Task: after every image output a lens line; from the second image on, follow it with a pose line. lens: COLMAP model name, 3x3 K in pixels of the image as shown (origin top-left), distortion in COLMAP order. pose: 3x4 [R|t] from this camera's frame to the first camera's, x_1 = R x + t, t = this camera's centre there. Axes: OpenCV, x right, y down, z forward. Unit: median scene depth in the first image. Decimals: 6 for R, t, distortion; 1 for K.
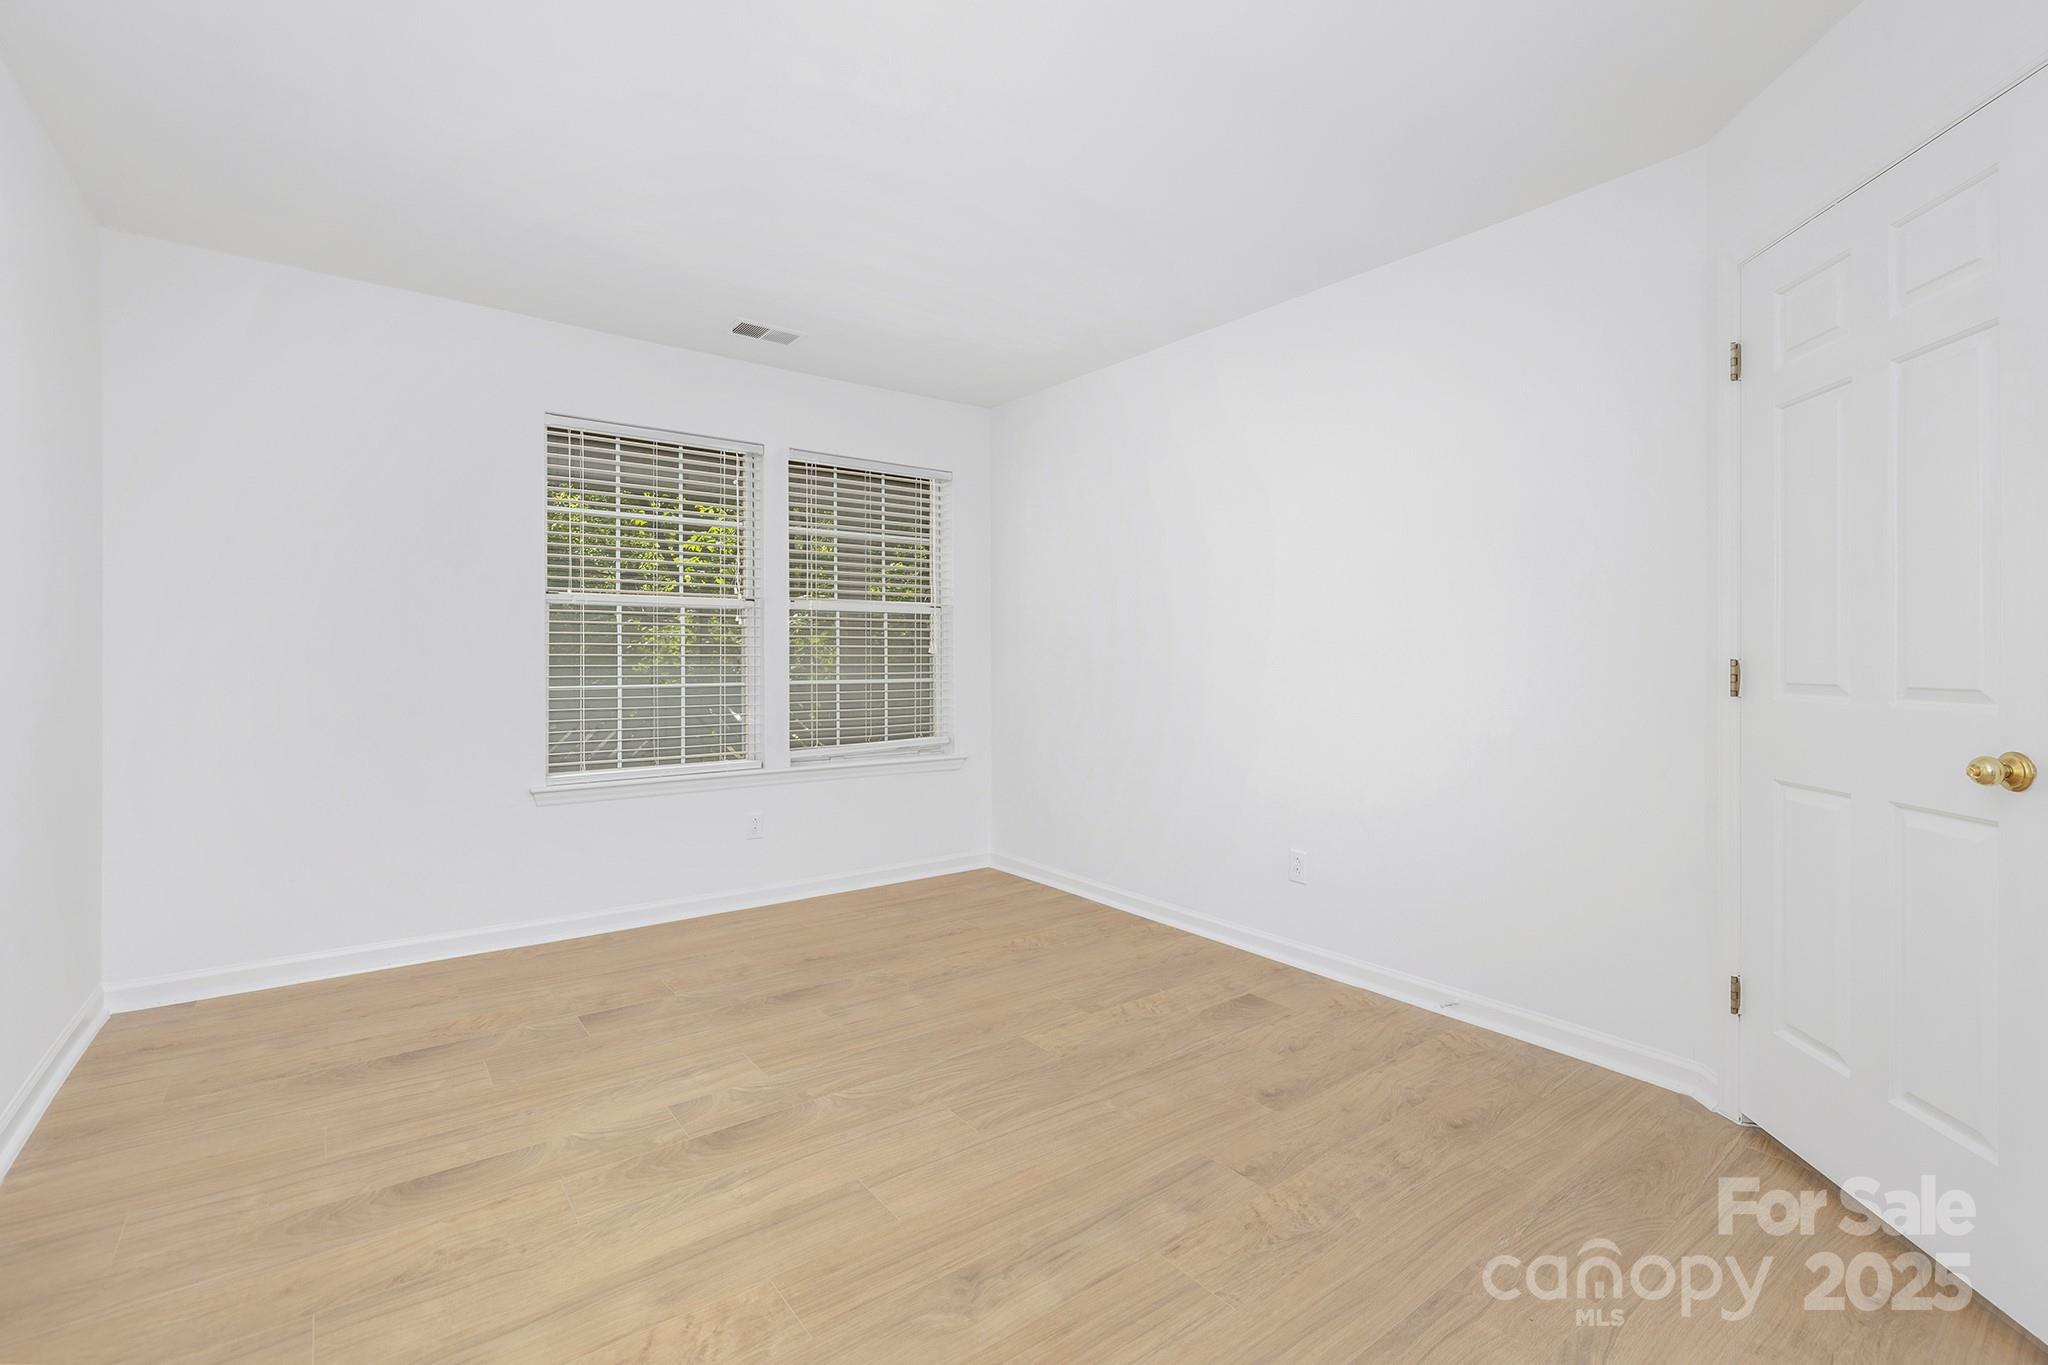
lens RADIAL K [[891.9, 0, 1021.9], [0, 891.9, 672.0], [0, 0, 1]] dist [-0.000653, -0.000052]
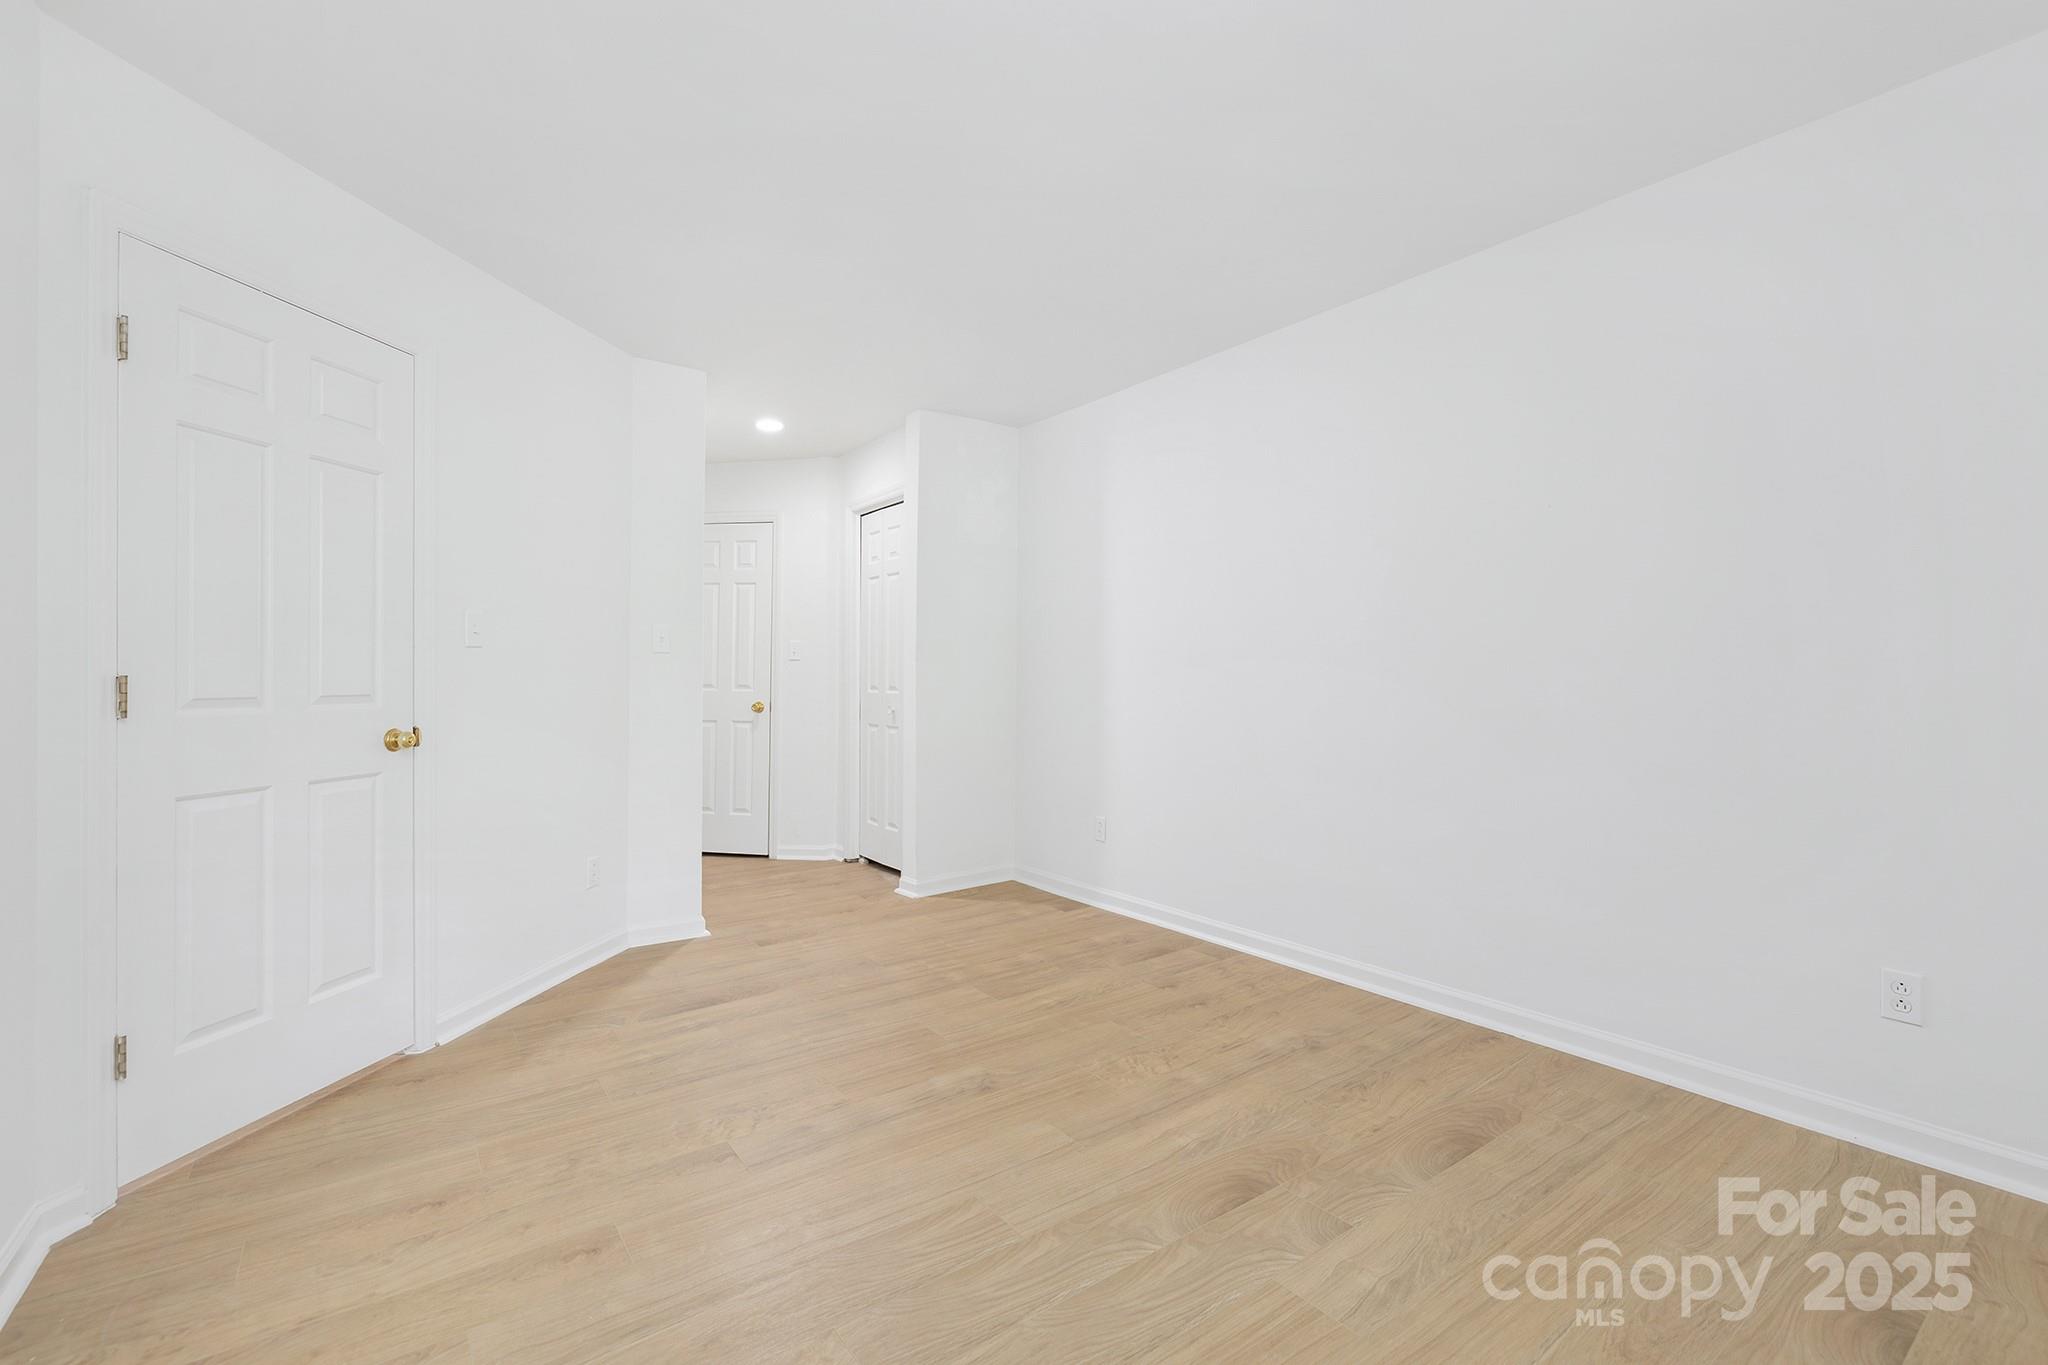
lens RADIAL K [[891.9, 0, 1024.0], [0, 891.9, 672.5], [0, 0, 1]] dist [-0.000653, -0.000052]
pose [[-0.999621, -0.001128, 0.027515, -0.129797], [-0.000822, 0.999938, 0.011121, -0.032609], [-0.027526, 0.011094, -0.999560, 2.011481]]
